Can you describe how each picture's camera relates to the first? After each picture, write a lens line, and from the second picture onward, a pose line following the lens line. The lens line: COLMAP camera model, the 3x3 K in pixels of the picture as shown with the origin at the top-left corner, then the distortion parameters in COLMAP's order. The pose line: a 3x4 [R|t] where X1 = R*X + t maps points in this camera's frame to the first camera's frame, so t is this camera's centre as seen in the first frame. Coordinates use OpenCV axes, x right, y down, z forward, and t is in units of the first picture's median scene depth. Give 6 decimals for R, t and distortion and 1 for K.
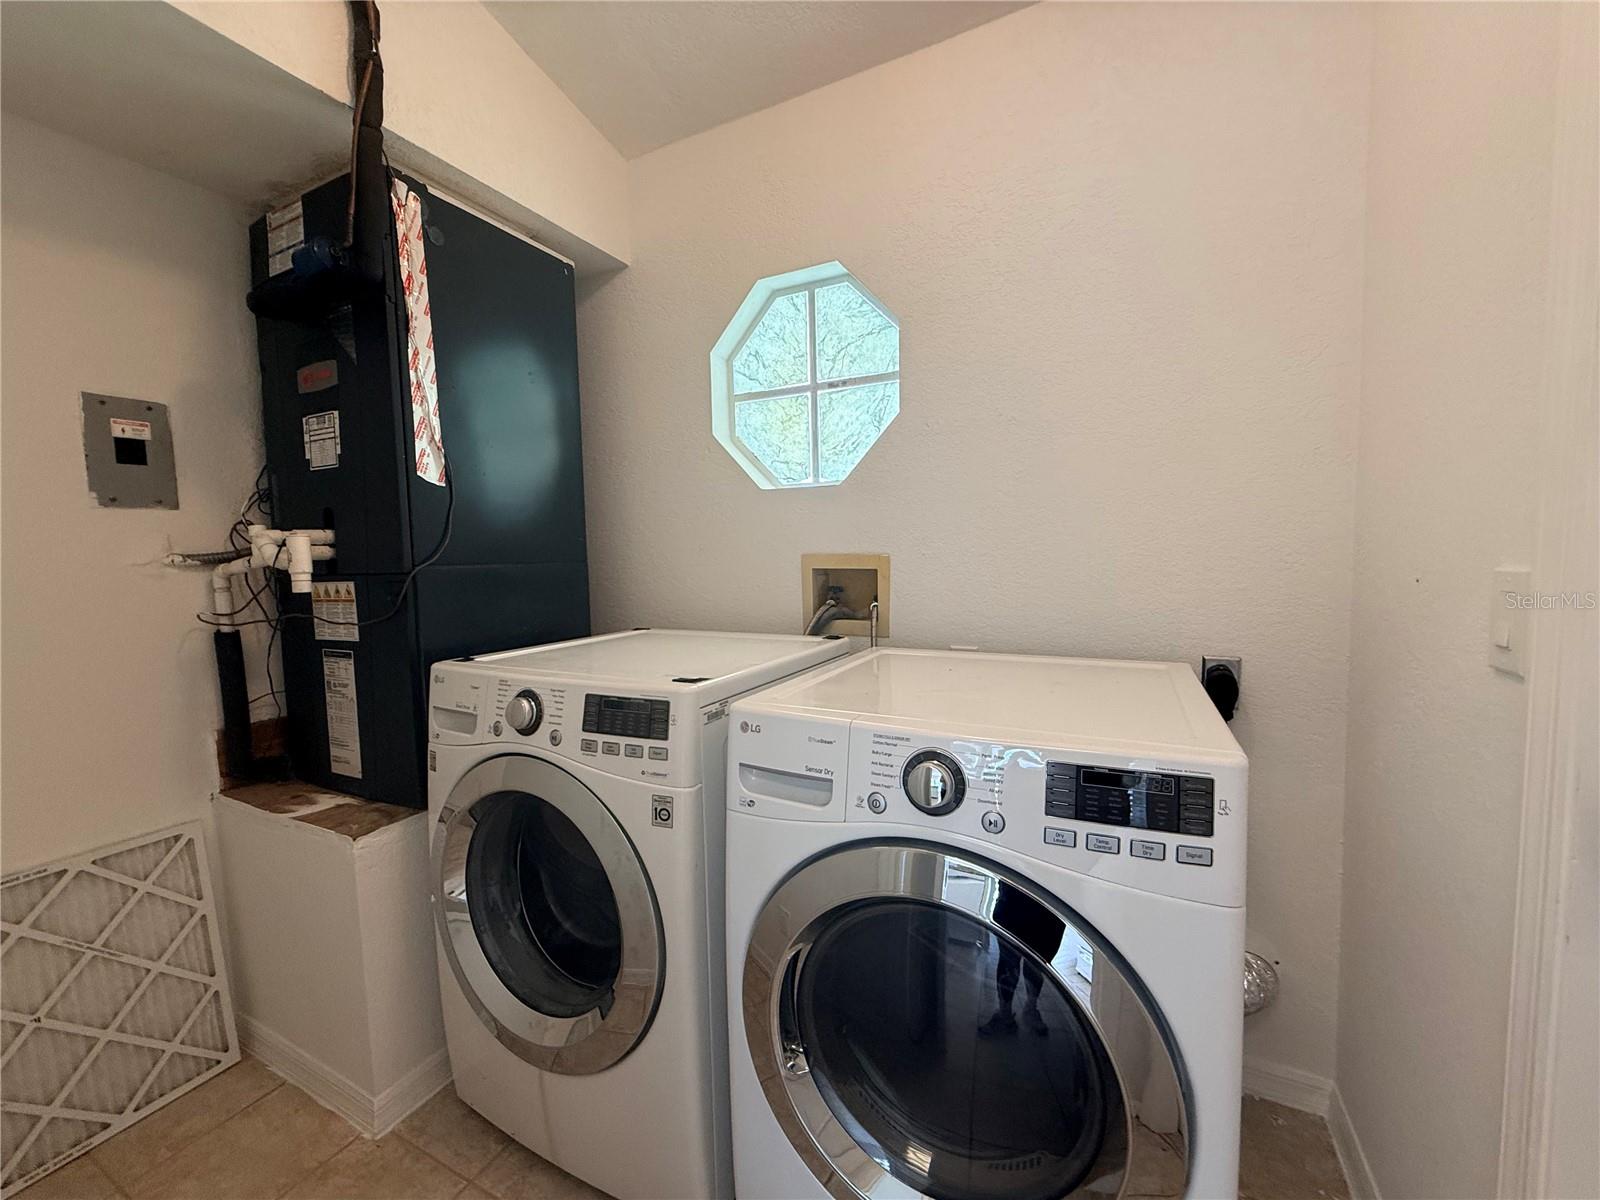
lens RADIAL K [[639.2, 0, 799.2], [0, 639.2, 600.6], [0, 0, 1]] dist [0.001020, 0.000286]
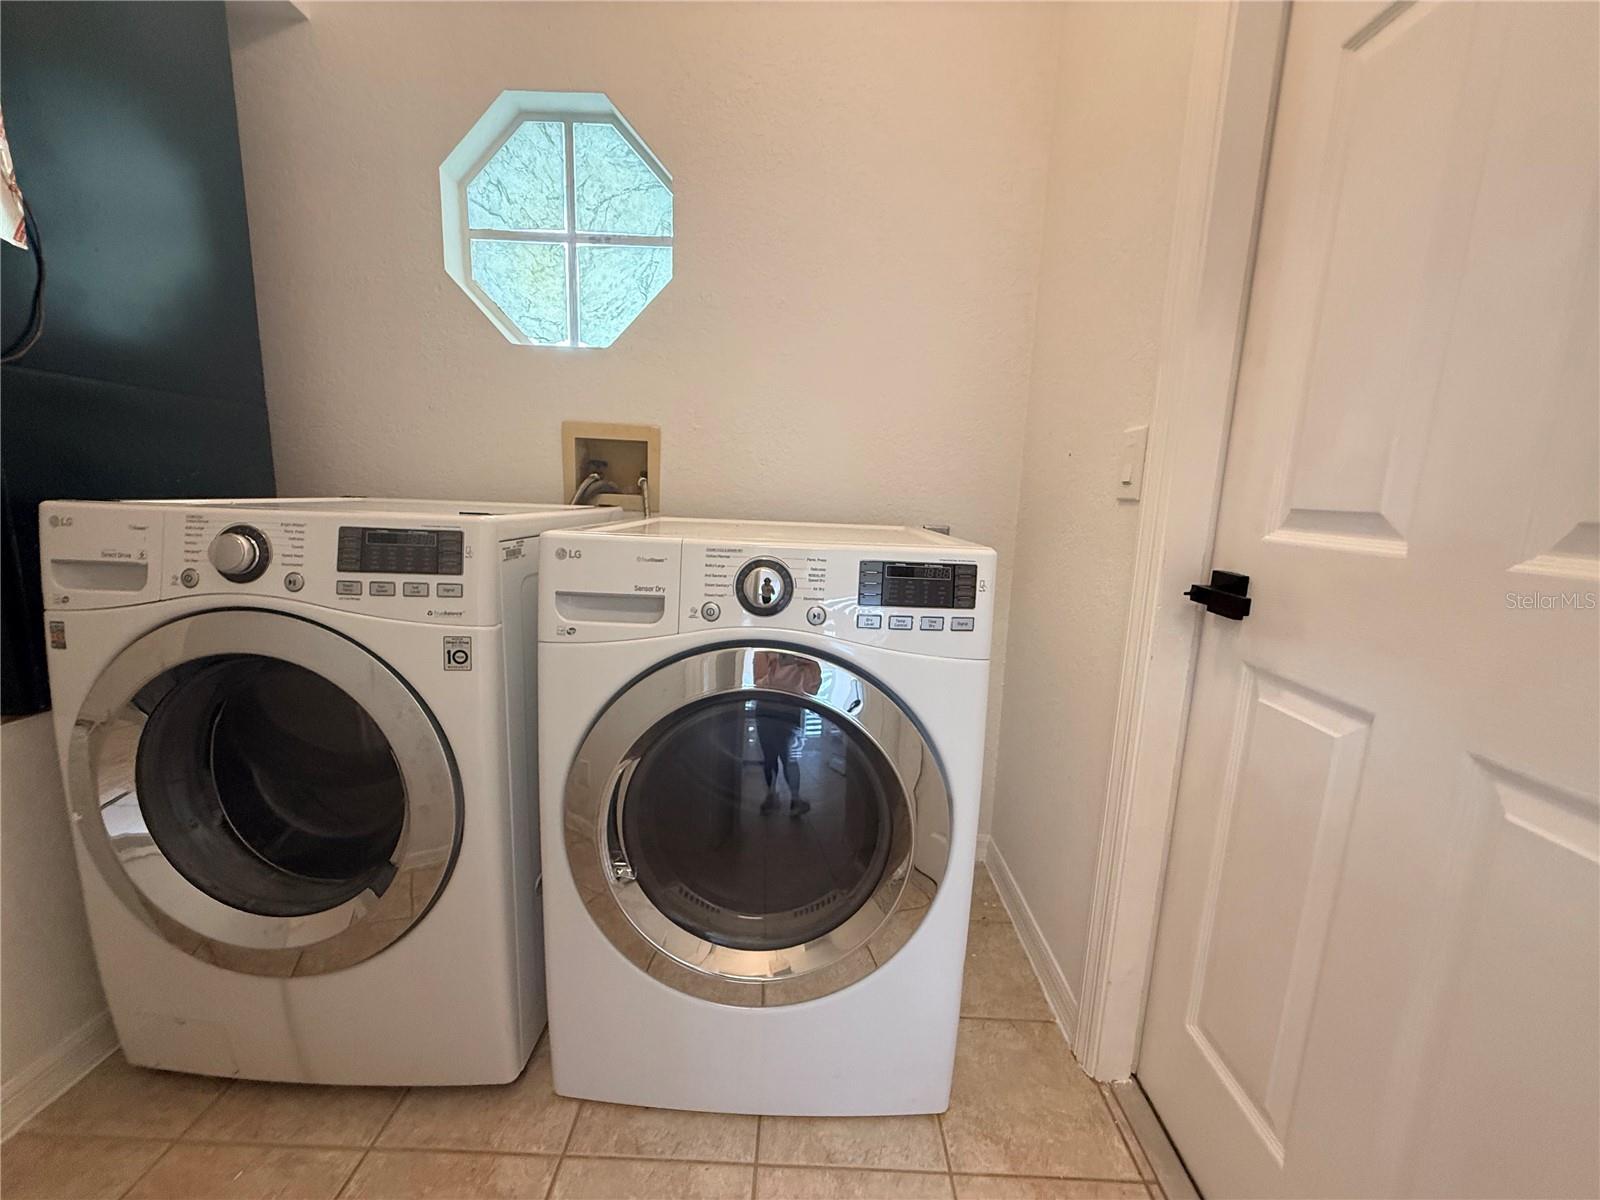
lens RADIAL K [[639.2, 0, 799.2], [0, 639.2, 600.6], [0, 0, 1]] dist [0.001020, 0.000286]
pose [[0.897253, -0.022428, 0.440948, -0.138871], [-0.021011, 0.995409, 0.093382, 0.125649], [-0.441018, -0.093051, 0.892662, -0.010104]]
